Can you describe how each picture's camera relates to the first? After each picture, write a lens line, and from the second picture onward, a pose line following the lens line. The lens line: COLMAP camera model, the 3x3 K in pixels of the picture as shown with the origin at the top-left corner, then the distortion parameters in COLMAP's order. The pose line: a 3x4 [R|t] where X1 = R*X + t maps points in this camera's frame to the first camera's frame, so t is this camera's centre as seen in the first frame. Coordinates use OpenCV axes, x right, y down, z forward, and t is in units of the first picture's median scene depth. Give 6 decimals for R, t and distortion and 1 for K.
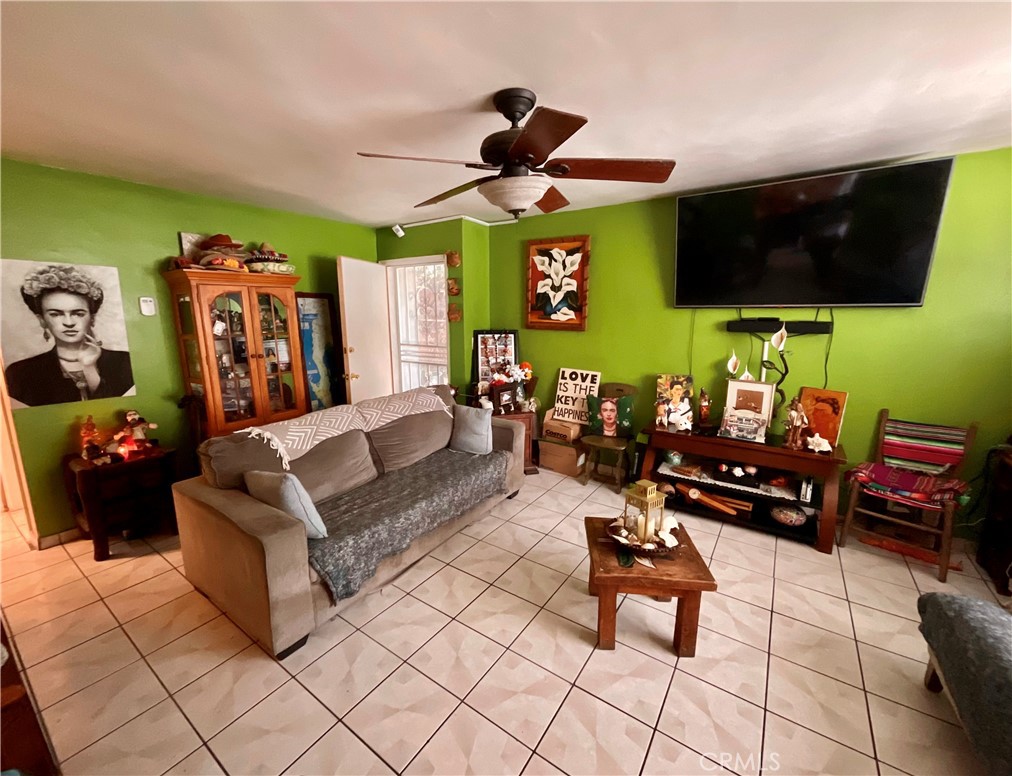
lens RADIAL K [[421.5, 0, 506.0], [0, 421.5, 388.0], [0, 0, 1]] dist [-0.000450, -0.000029]
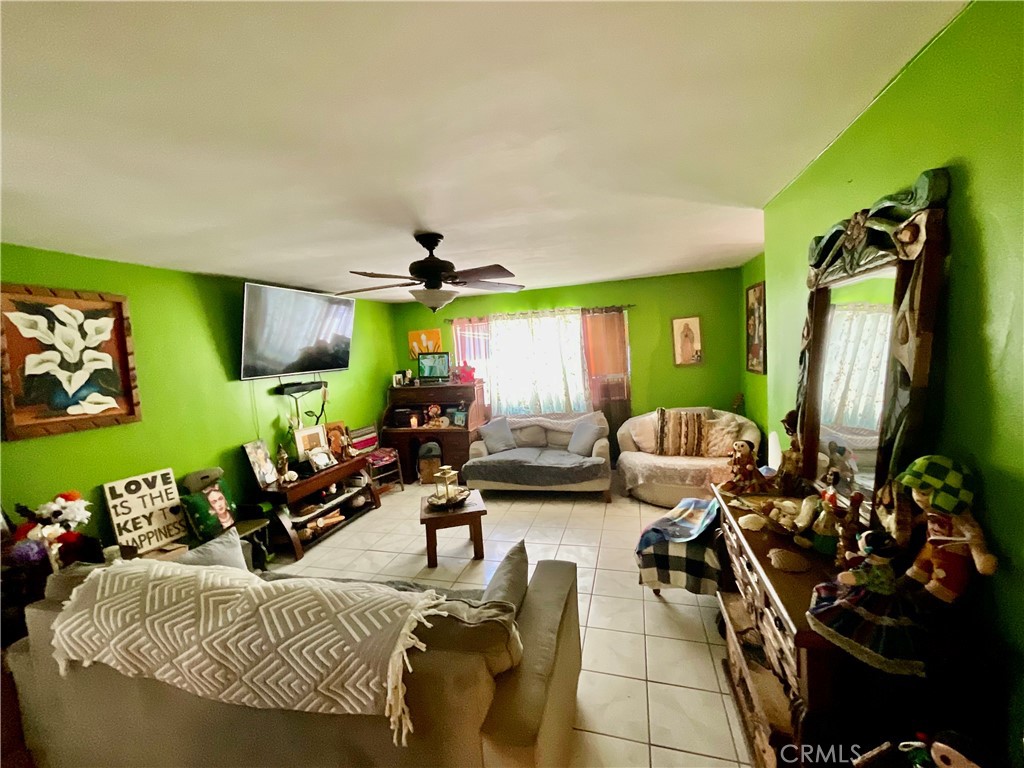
lens RADIAL K [[411.9, 0, 515.3], [0, 411.9, 383.9], [0, 0, 1]] dist [-0.011171, 0.008754]
pose [[-0.308354, -0.049539, 0.949981, -0.682019], [0.257423, 0.957038, 0.133464, -0.121282], [-0.915779, 0.285701, -0.282353, 0.570586]]
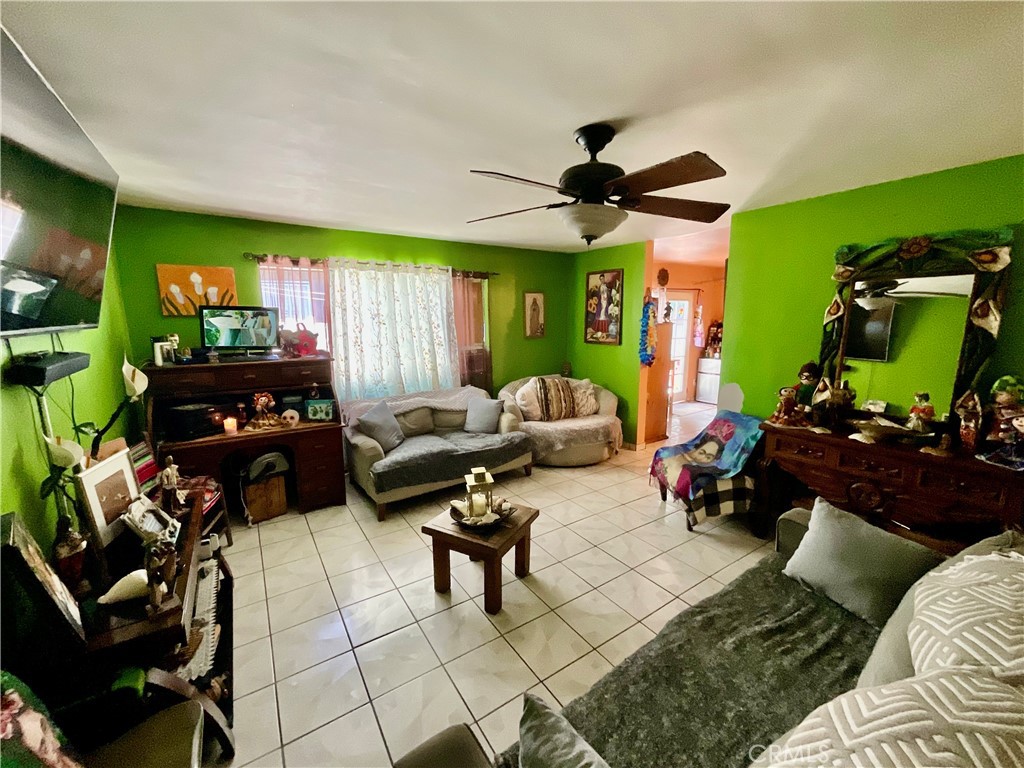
lens RADIAL K [[411.9, 0, 515.3], [0, 411.9, 383.9], [0, 0, 1]] dist [-0.011171, 0.008754]
pose [[-0.926327, -0.055267, 0.372645, -0.089211], [0.082875, 0.935051, 0.344690, -0.203862], [-0.367492, 0.350178, -0.861583, 0.976509]]
